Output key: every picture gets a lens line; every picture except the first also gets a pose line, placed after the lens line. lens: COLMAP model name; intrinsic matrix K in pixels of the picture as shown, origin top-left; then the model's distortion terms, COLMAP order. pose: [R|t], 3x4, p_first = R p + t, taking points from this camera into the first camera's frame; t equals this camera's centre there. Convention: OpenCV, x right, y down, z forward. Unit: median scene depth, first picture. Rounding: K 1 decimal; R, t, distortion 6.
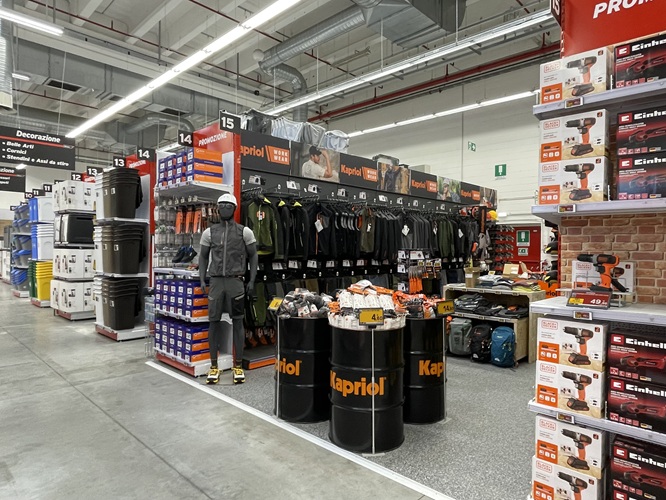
lens RADIAL K [[418.7, 0, 333.0], [0, 418.7, 250.0], [0, 0, 1]] dist [-0.002128, -0.000957]
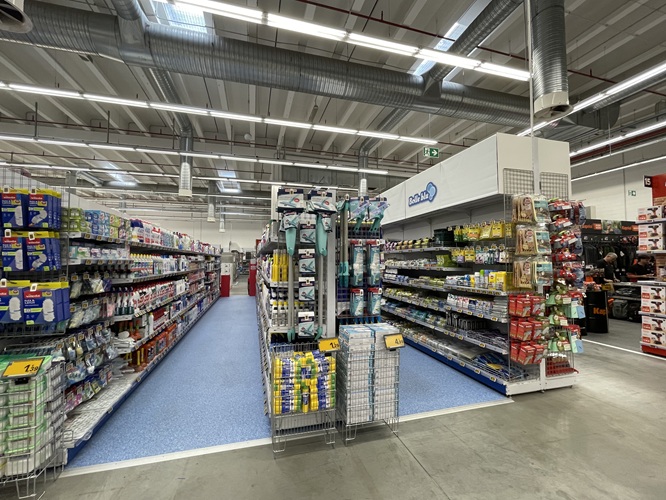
lens RADIAL K [[285.7, 0, 333.0], [0, 285.7, 250.0], [0, 0, 1]] dist [-0.001035, -0.000484]
pose [[0.866037, -0.029930, -0.499082, -0.492100], [0.005480, 0.998715, -0.050385, -0.015529], [0.499949, 0.040900, 0.865088, -2.224803]]
